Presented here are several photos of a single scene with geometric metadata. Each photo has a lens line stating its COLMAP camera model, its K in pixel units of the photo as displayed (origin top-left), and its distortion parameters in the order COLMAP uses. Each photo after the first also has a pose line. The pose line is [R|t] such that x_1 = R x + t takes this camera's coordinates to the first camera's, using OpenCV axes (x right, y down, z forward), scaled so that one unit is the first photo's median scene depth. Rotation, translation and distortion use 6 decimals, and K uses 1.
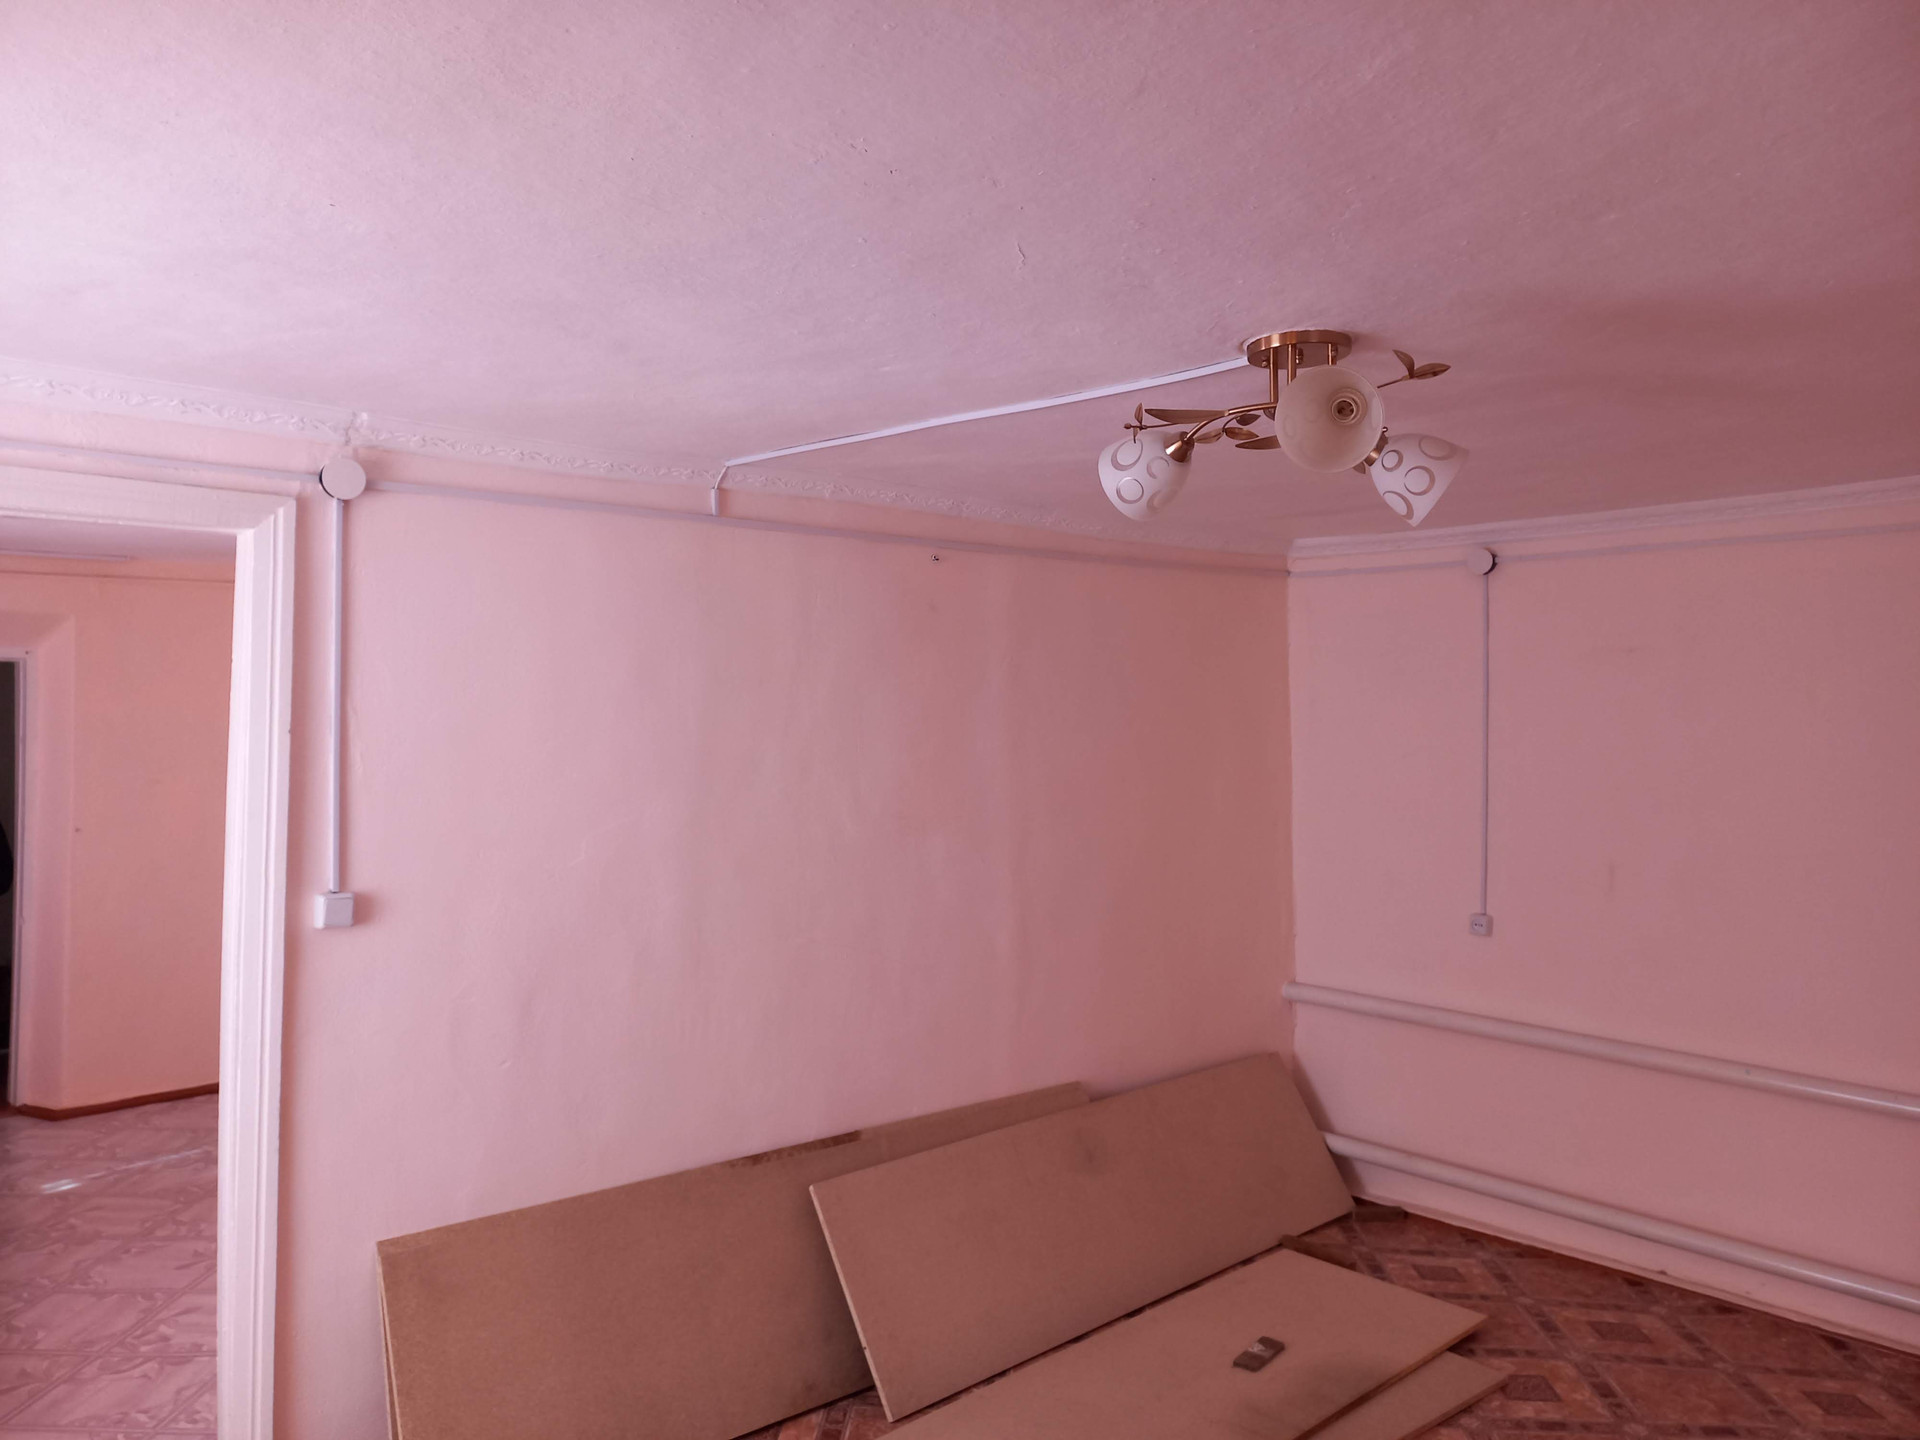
lens RADIAL K [[1410.0, 0, 956.9], [0, 1410.0, 732.6], [0, 0, 1]] dist [0.059228, -0.037930]
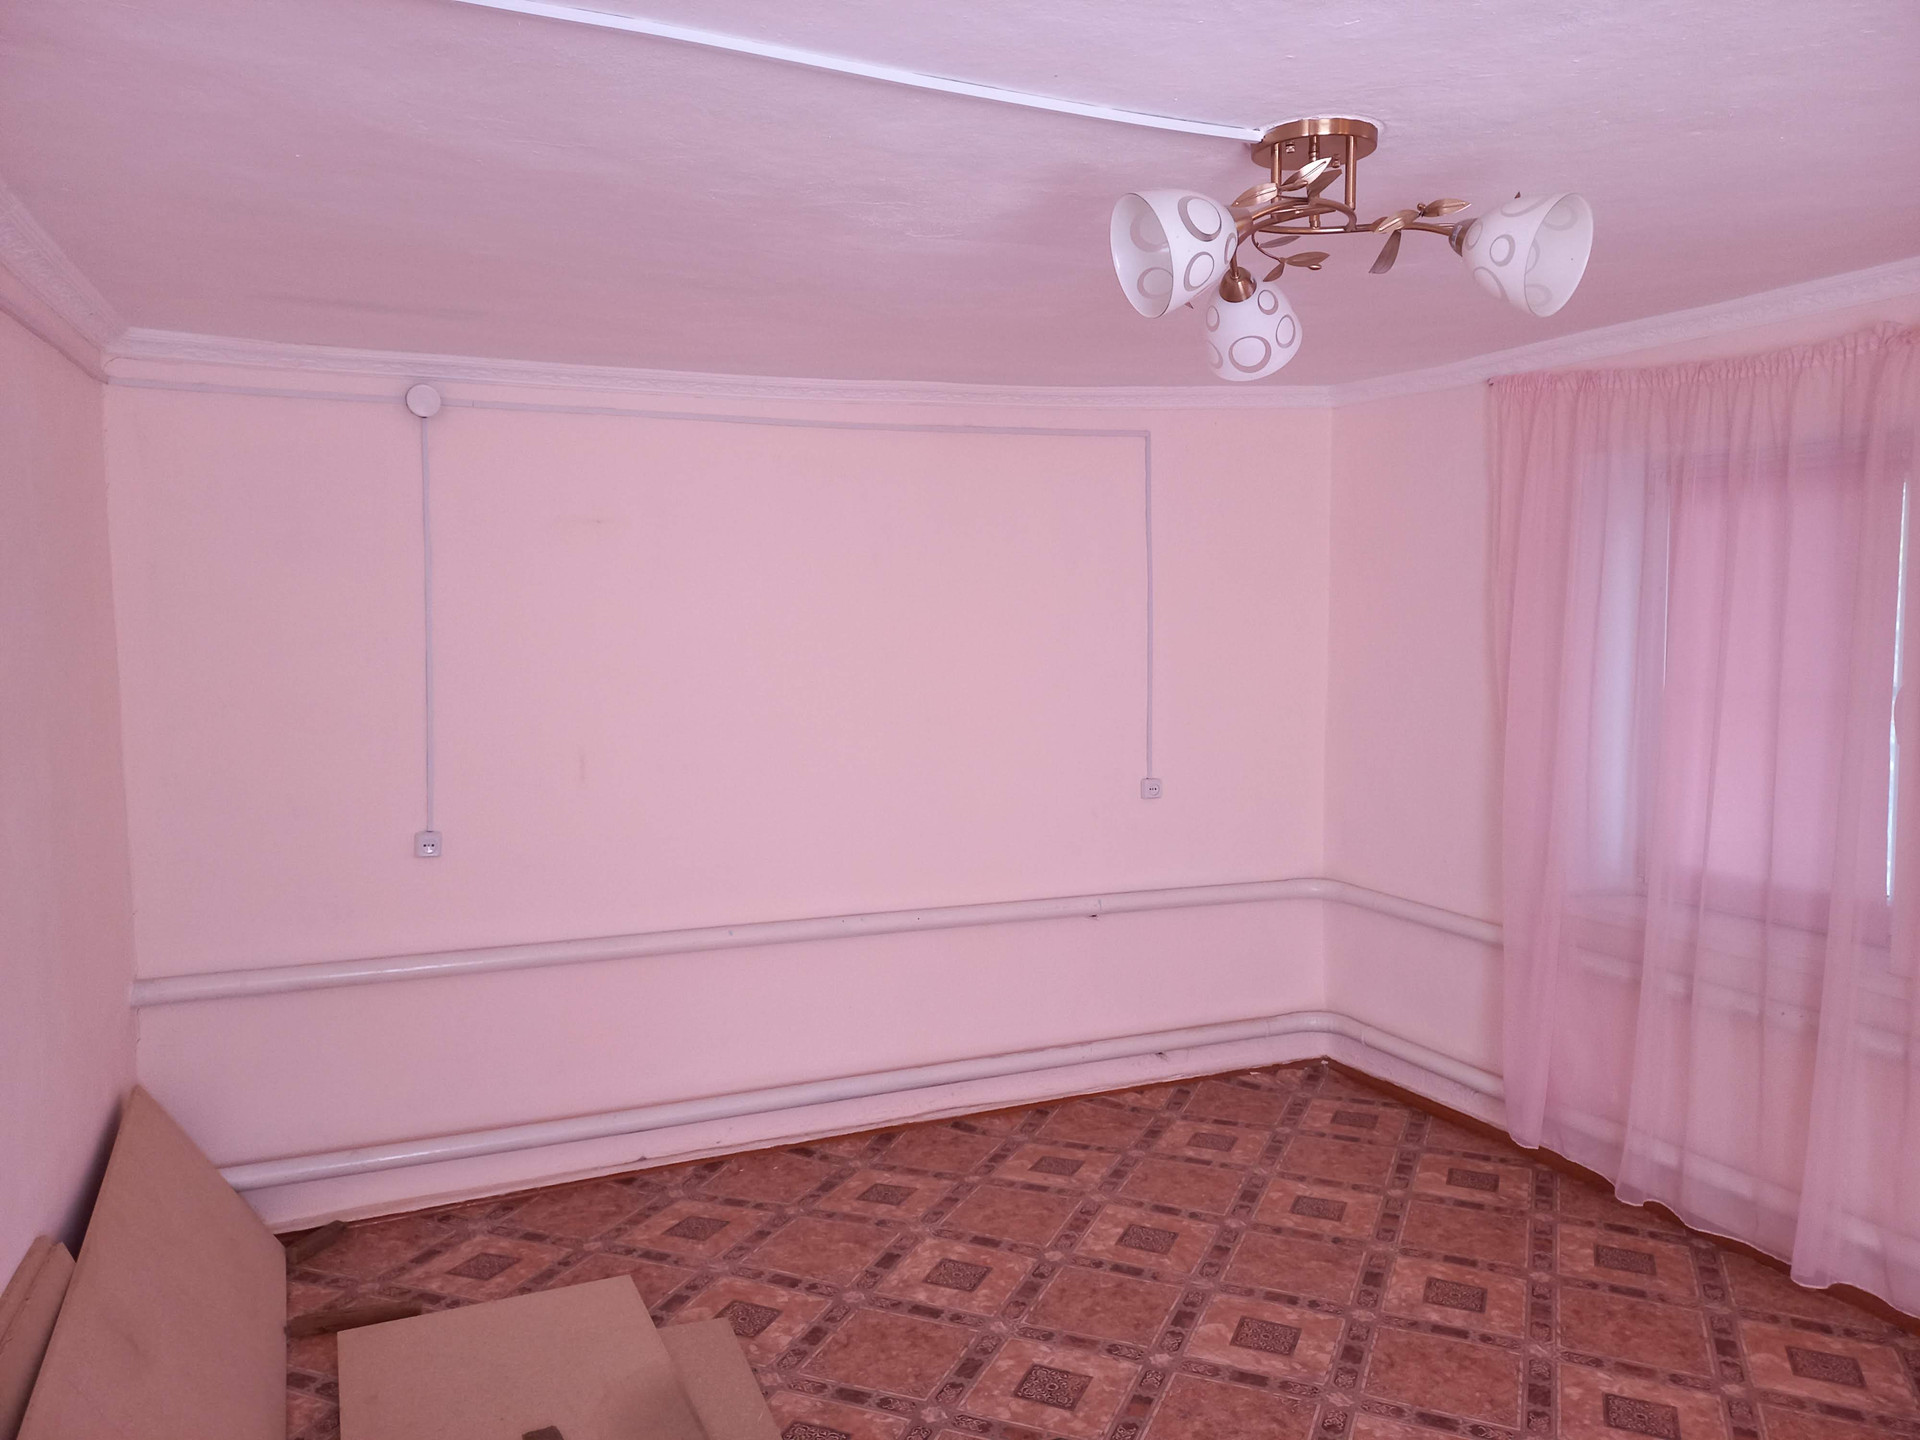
lens RADIAL K [[1410.0, 0, 952.1], [0, 1410.0, 695.3], [0, 0, 1]] dist [0.059228, -0.037930]
pose [[0.339137, -0.072473, 0.937941, -0.327628], [0.015258, 0.997321, 0.071544, -0.006789], [-0.940613, -0.009952, 0.339334, 0.473522]]
